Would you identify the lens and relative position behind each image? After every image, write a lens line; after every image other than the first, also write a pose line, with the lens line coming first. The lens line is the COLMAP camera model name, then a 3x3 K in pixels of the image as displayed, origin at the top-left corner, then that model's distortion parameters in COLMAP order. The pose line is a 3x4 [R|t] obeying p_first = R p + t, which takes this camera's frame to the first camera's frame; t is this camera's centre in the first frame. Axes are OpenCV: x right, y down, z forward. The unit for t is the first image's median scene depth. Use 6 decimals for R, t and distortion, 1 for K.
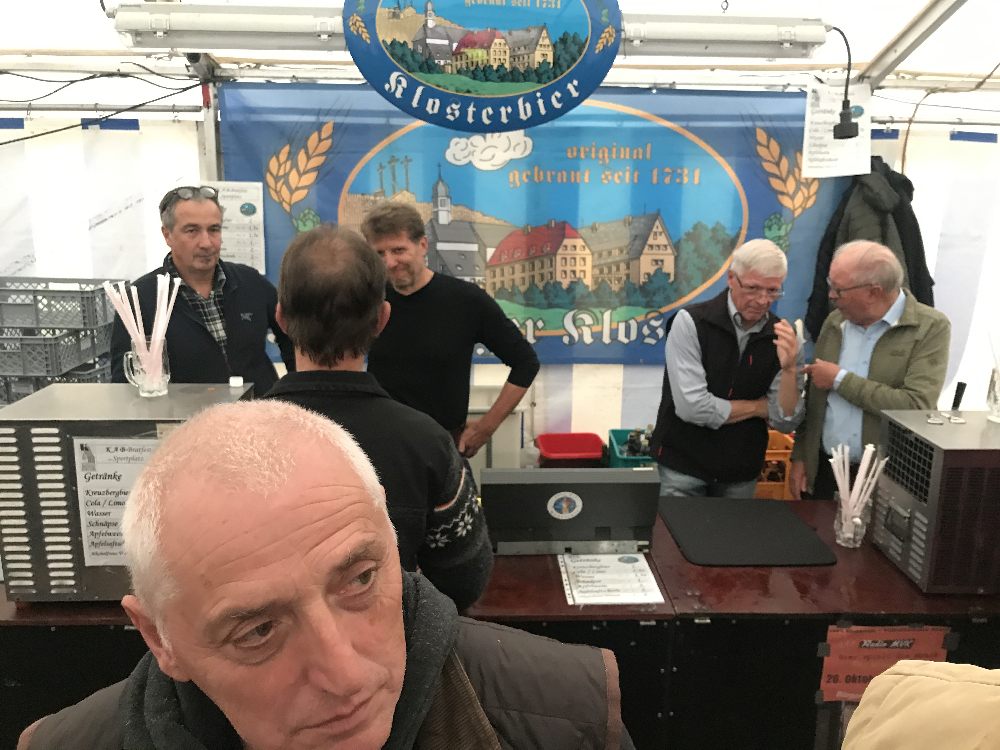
lens RADIAL K [[836.6, 0, 500.0], [0, 836.6, 374.2], [0, 0, 1]] dist [0.003665, 0.002335]
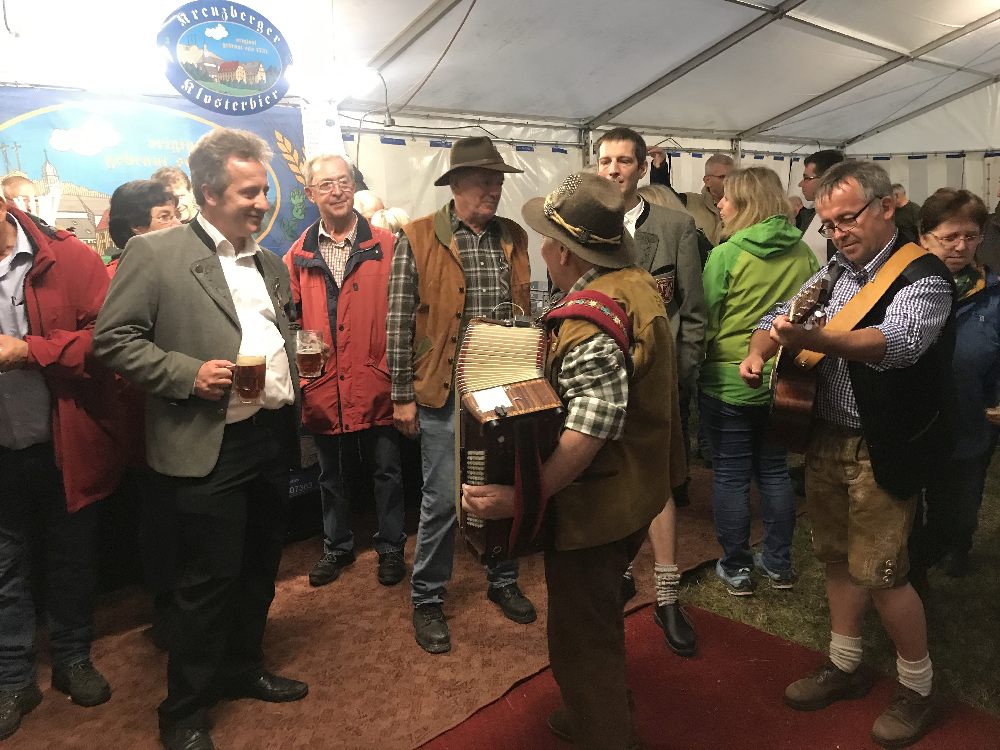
lens RADIAL K [[836.6, 0, 499.6], [0, 836.6, 375.1], [0, 0, 1]] dist [0.003665, 0.002335]
pose [[0.759289, -0.150016, 0.633226, -0.849767], [0.167424, 0.985343, 0.032681, 0.327158], [-0.628847, 0.081202, 0.773277, -0.786452]]
